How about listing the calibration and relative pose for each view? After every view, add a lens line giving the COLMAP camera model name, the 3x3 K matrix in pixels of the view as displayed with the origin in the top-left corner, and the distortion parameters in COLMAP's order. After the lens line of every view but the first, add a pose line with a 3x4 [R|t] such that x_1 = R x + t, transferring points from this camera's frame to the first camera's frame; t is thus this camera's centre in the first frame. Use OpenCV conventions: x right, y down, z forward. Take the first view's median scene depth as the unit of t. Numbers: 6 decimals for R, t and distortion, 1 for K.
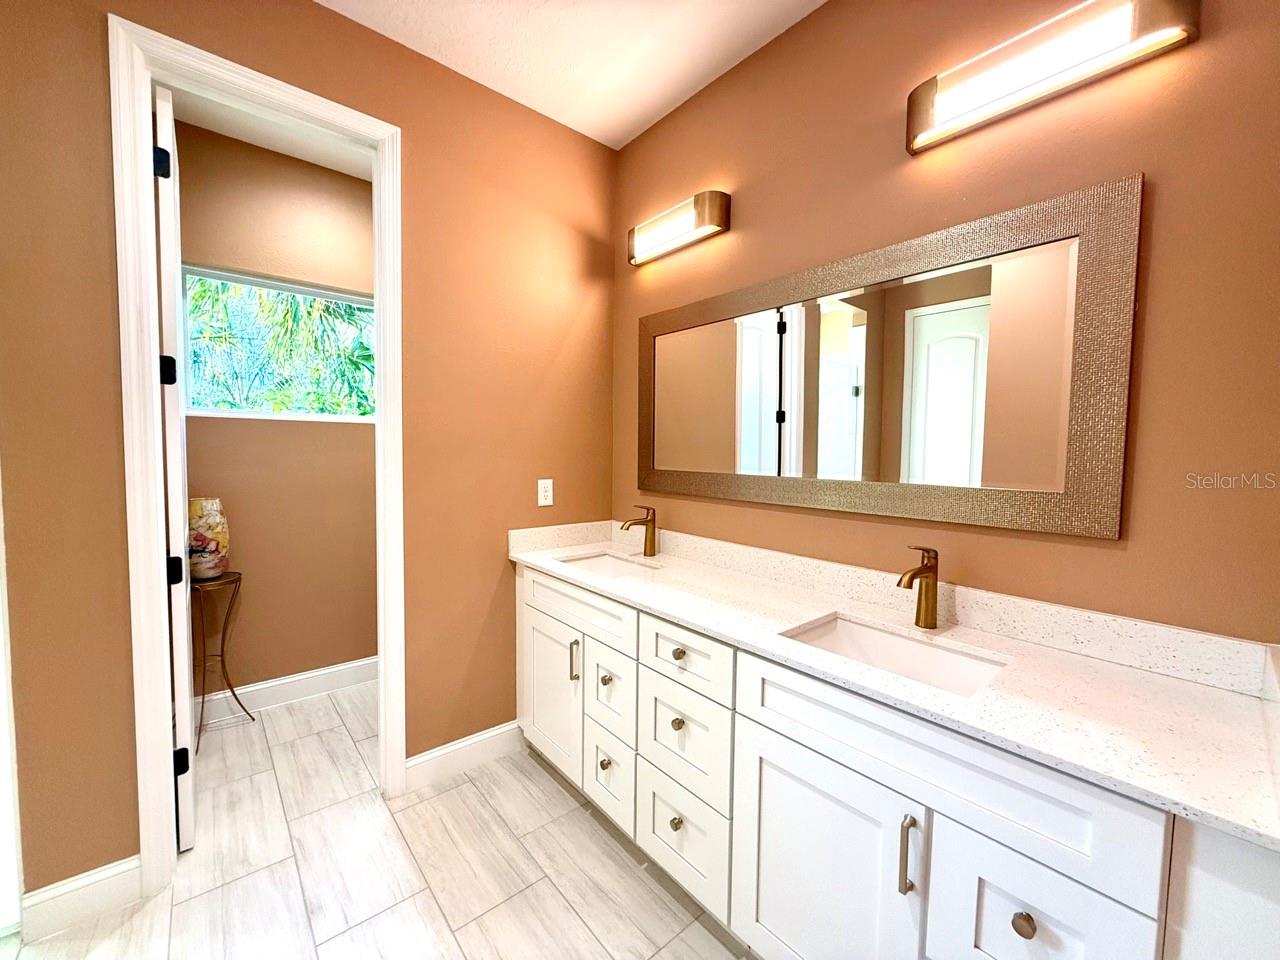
lens RADIAL K [[513.6, 0, 633.0], [0, 513.6, 474.6], [0, 0, 1]] dist [0.009750, -0.000143]
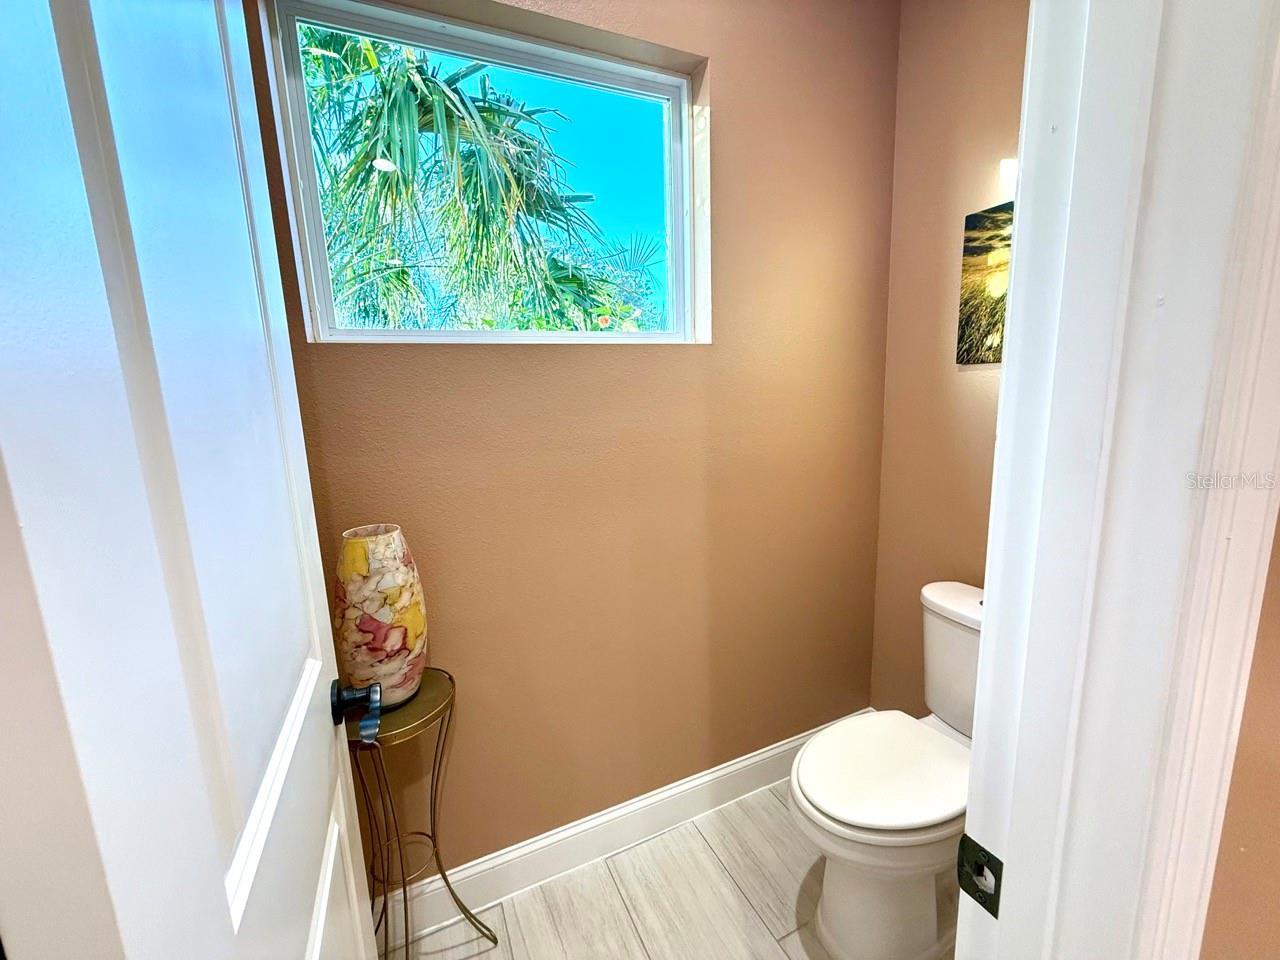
lens RADIAL K [[513.6, 0, 644.8], [0, 513.6, 481.7], [0, 0, 1]] dist [0.009750, -0.000143]
pose [[0.963639, -0.001587, -0.267204, -0.486245], [0.033198, 0.992946, 0.113829, -0.037600], [0.265139, -0.118561, 0.956893, 0.646215]]
